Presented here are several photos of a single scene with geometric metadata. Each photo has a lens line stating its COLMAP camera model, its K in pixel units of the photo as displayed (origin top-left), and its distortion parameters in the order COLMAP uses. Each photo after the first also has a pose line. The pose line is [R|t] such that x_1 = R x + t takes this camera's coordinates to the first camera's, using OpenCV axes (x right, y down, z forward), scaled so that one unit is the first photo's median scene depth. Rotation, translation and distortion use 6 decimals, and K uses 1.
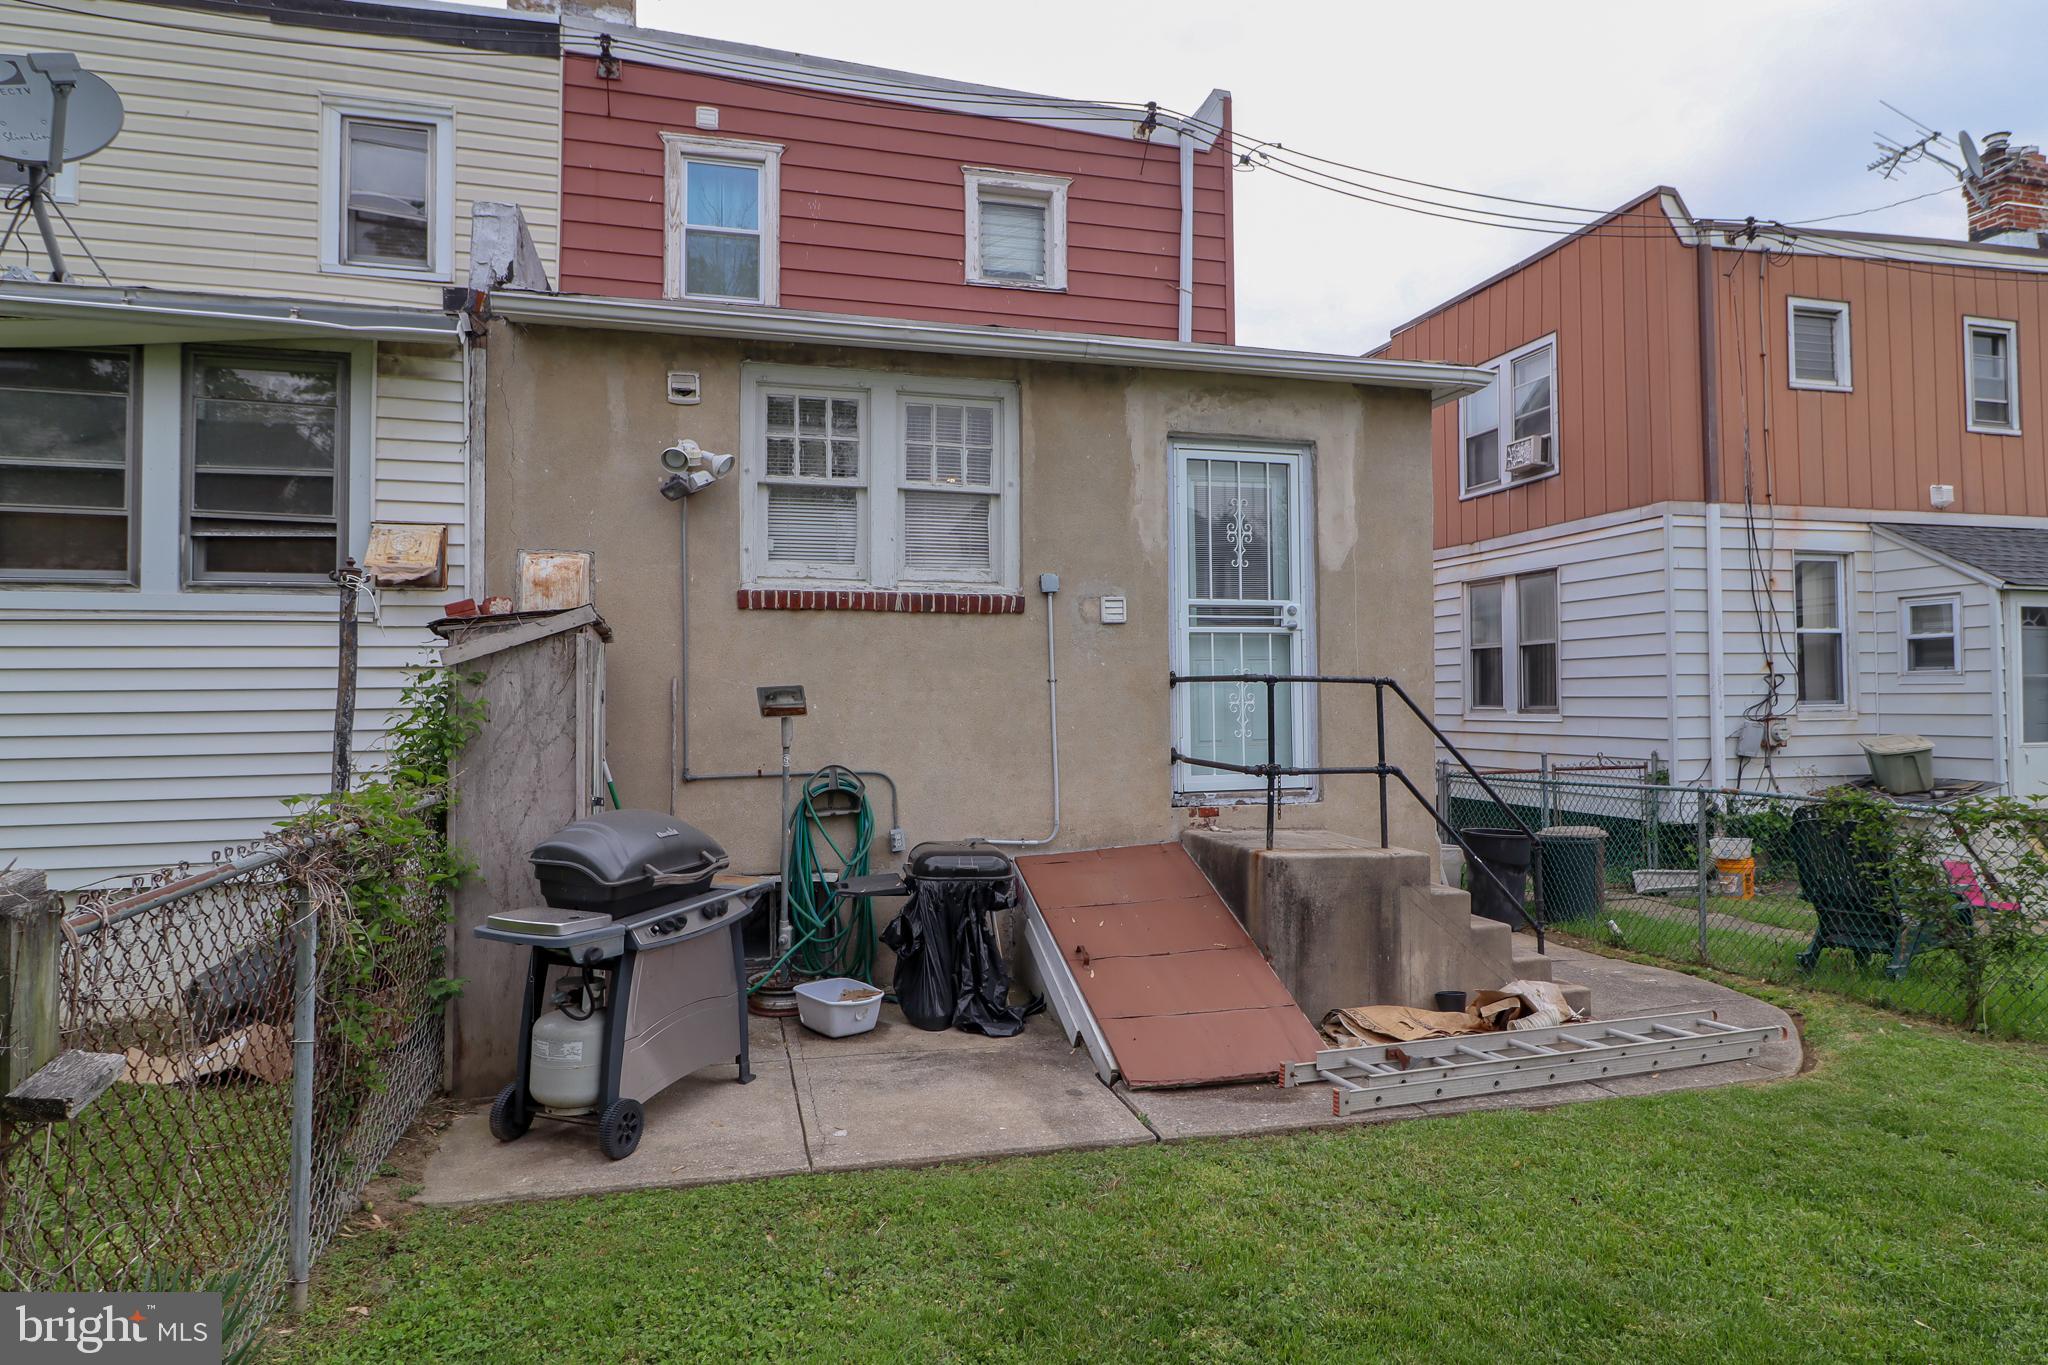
lens RADIAL K [[1211.7, 0, 1049.4], [0, 1211.7, 659.2], [0, 0, 1]] dist [0.003075, -0.006185]
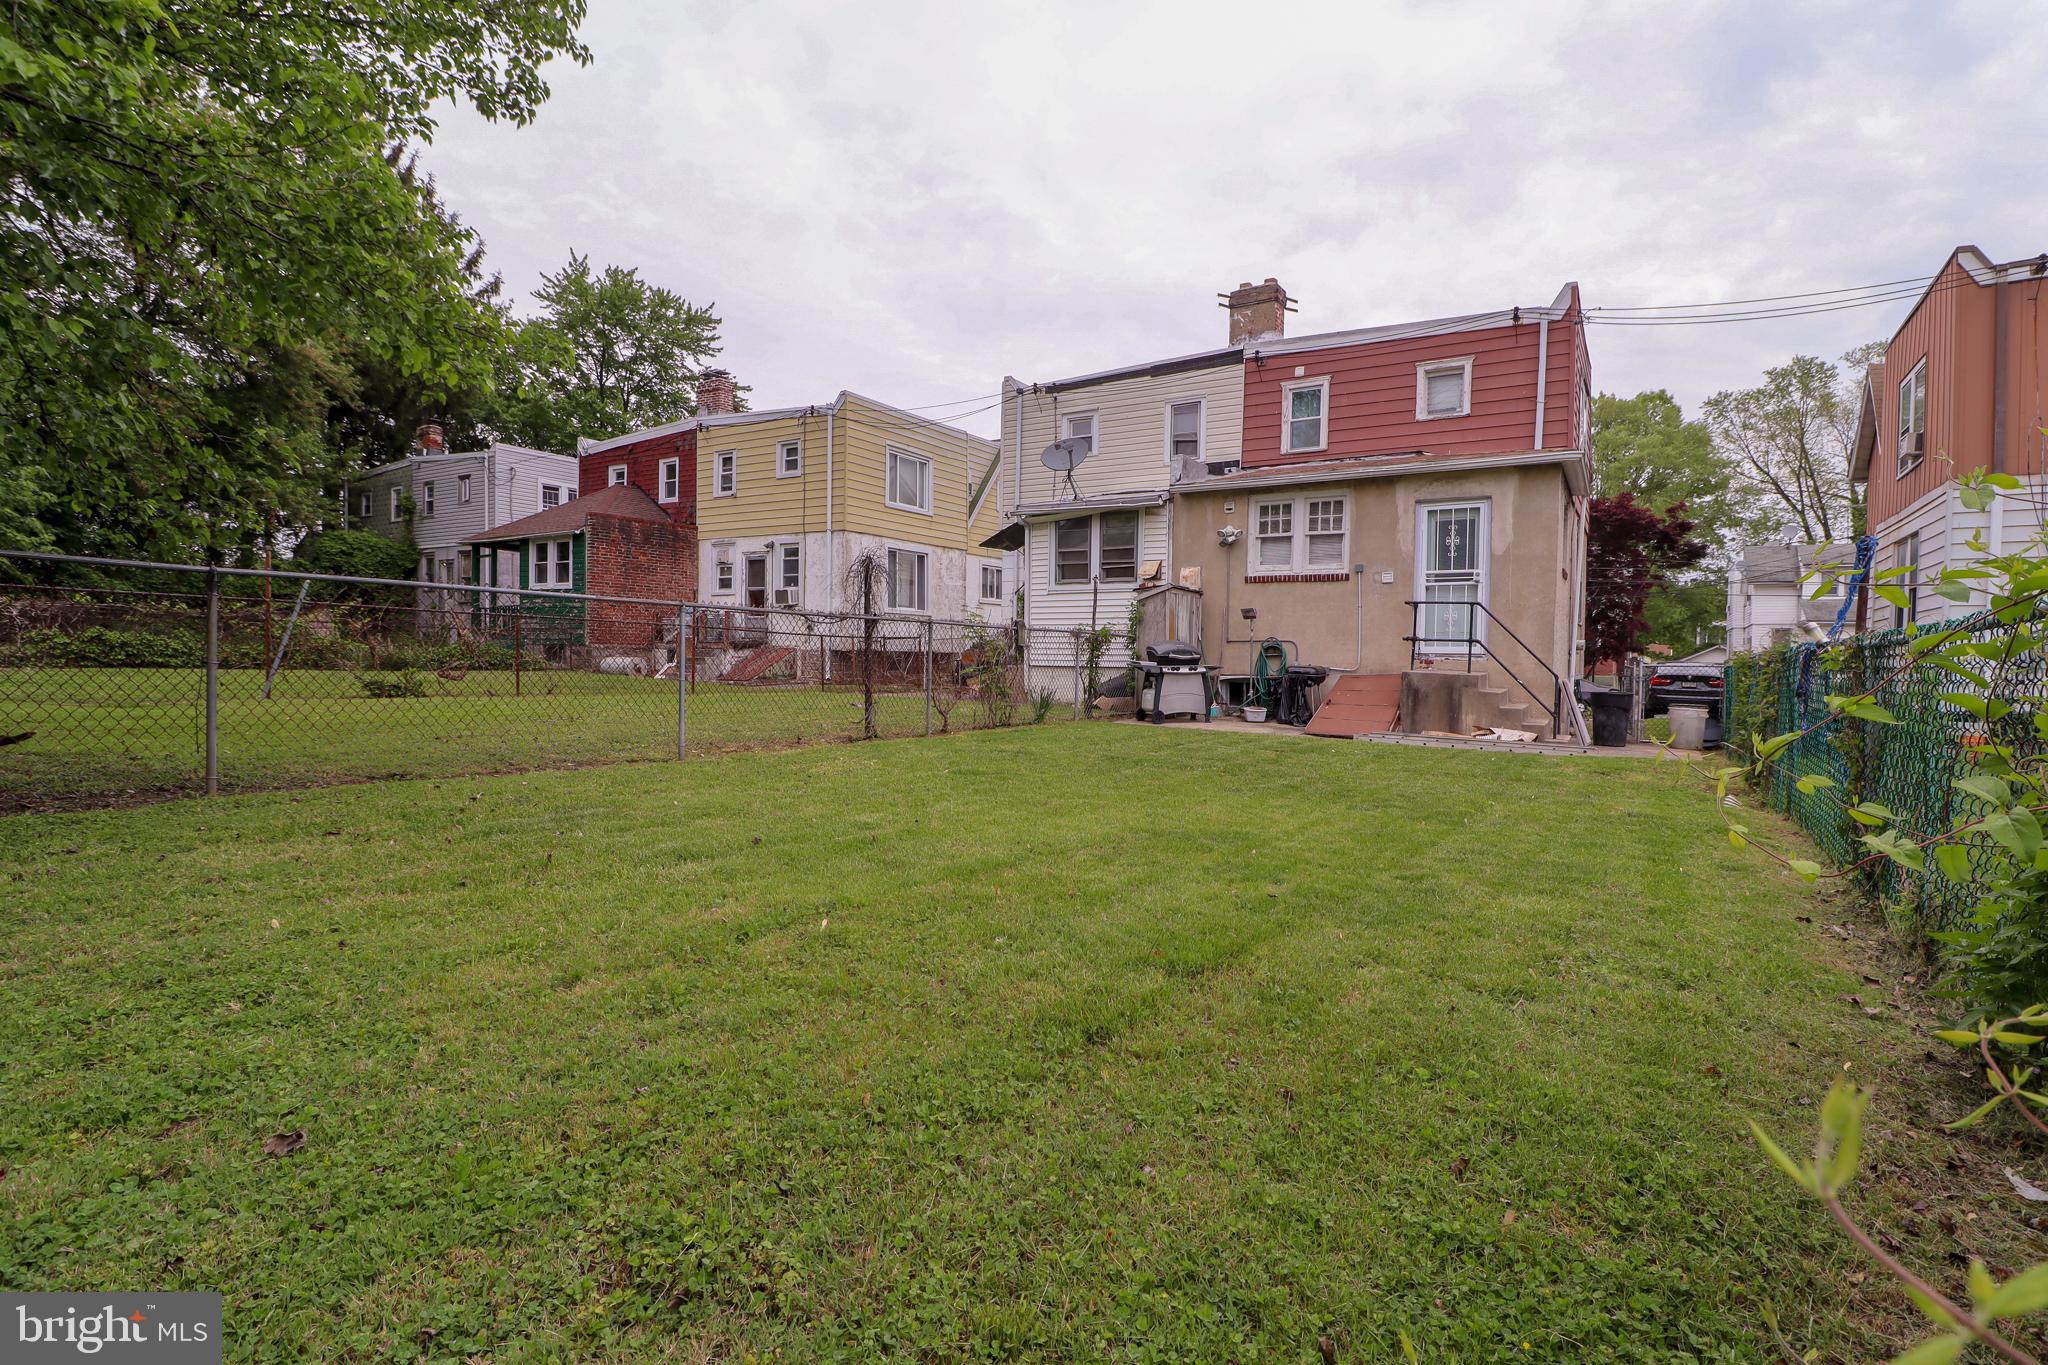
lens RADIAL K [[961.5, 0, 1045.8], [0, 961.5, 687.4], [0, 0, 1]] dist [-0.003892, -0.009994]
pose [[0.666890, 0.041623, -0.743993, 0.976443], [0.001692, 0.998352, 0.057369, 0.064094], [0.745155, -0.039518, 0.665720, -0.760211]]
